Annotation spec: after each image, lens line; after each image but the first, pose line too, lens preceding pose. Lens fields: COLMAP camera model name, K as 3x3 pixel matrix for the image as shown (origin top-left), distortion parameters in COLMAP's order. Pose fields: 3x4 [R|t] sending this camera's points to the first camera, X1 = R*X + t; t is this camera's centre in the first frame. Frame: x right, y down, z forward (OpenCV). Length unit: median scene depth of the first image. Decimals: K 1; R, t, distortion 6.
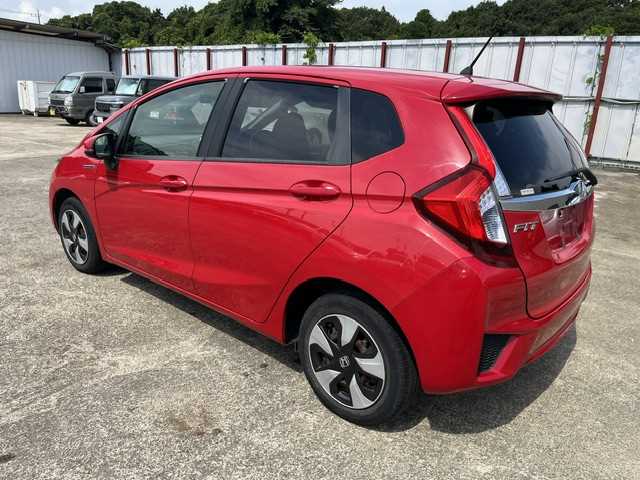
lens RADIAL K [[484.4, 0, 321.9], [0, 484.4, 240.8], [0, 0, 1]] dist [0.065251, -0.103188]
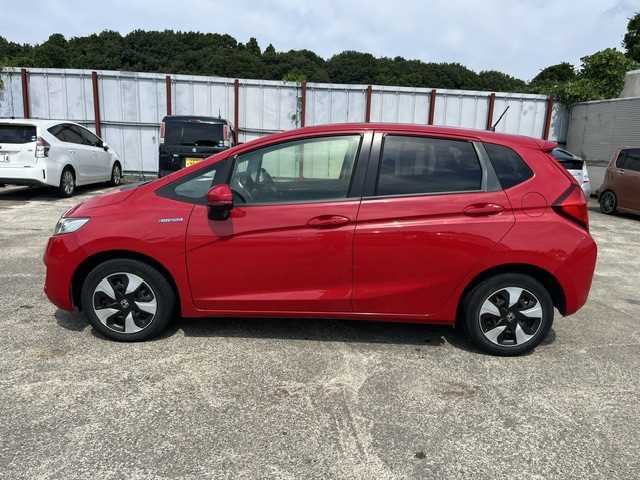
lens RADIAL K [[484.4, 0, 321.9], [0, 484.4, 240.8], [0, 0, 1]] dist [0.065251, -0.103188]
pose [[0.762585, -0.145513, 0.630310, -0.152248], [0.178483, 0.983879, 0.011199, -0.012773], [-0.621778, 0.103960, 0.776263, 0.016661]]
